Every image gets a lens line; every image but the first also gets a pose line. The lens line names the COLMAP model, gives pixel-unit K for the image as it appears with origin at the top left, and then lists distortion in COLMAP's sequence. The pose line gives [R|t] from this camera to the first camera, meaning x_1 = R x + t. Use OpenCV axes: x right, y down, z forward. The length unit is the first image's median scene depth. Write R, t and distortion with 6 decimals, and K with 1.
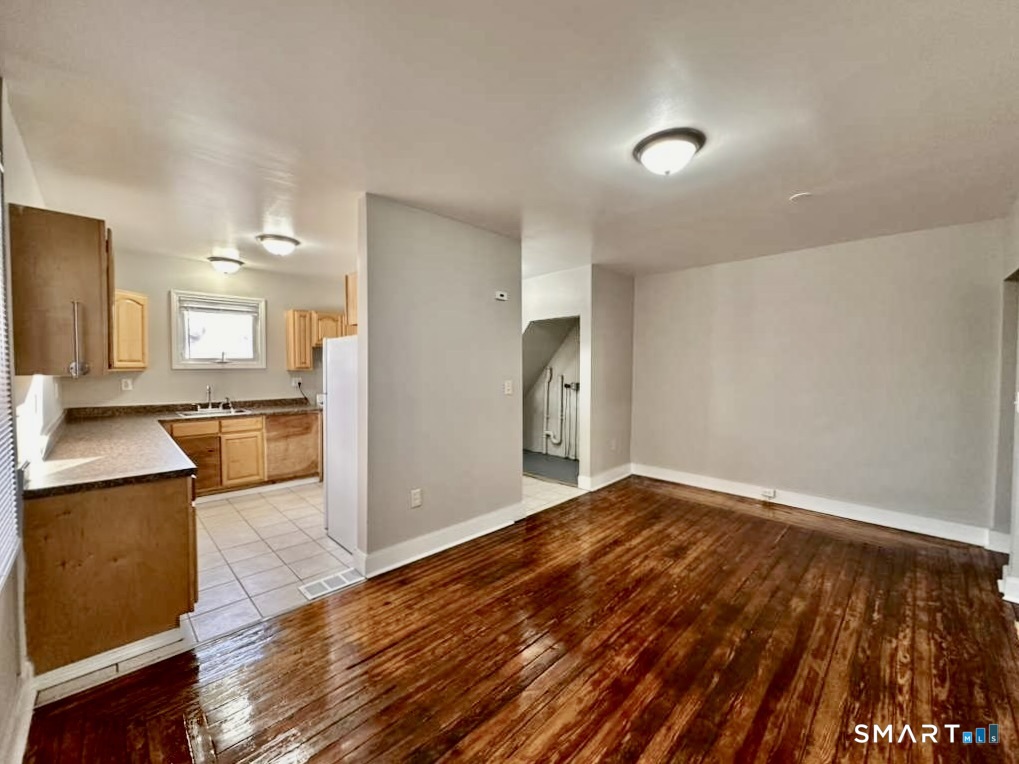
lens RADIAL K [[410.3, 0, 509.2], [0, 410.3, 379.6], [0, 0, 1]] dist [0.001580, 0.000196]
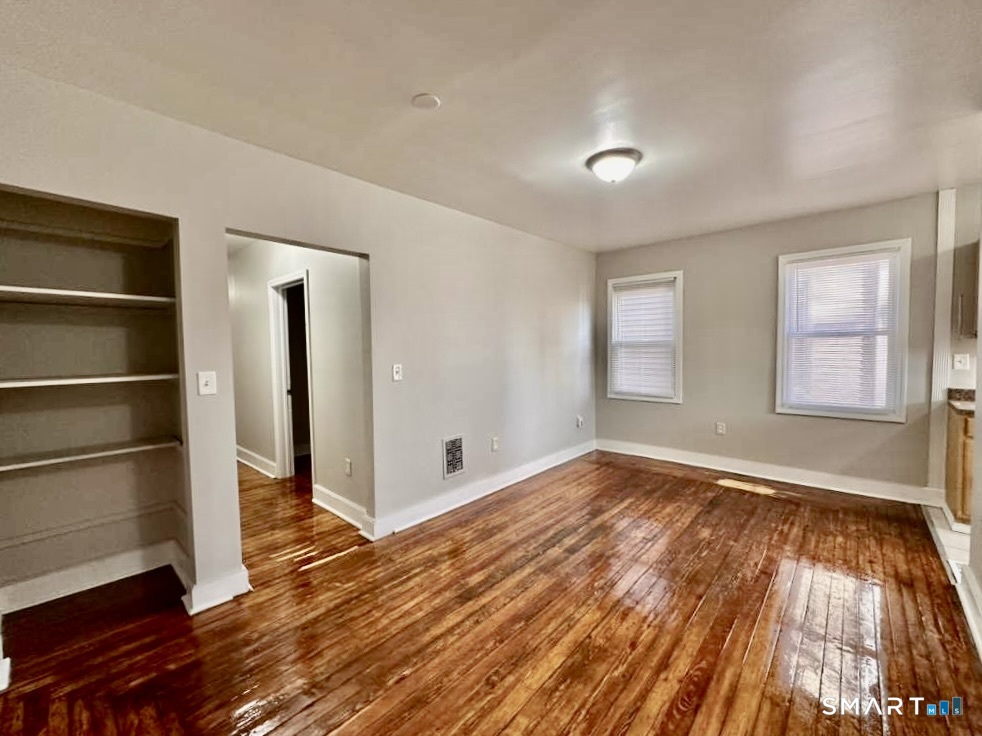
lens RADIAL K [[395.4, 0, 490.6], [0, 395.4, 365.7], [0, 0, 1]] dist [0.001580, 0.000196]
pose [[-0.998866, 0.017797, -0.044167, 0.621434], [0.014143, 0.996557, 0.081696, -0.040621], [0.045469, 0.080979, -0.995678, 1.696598]]
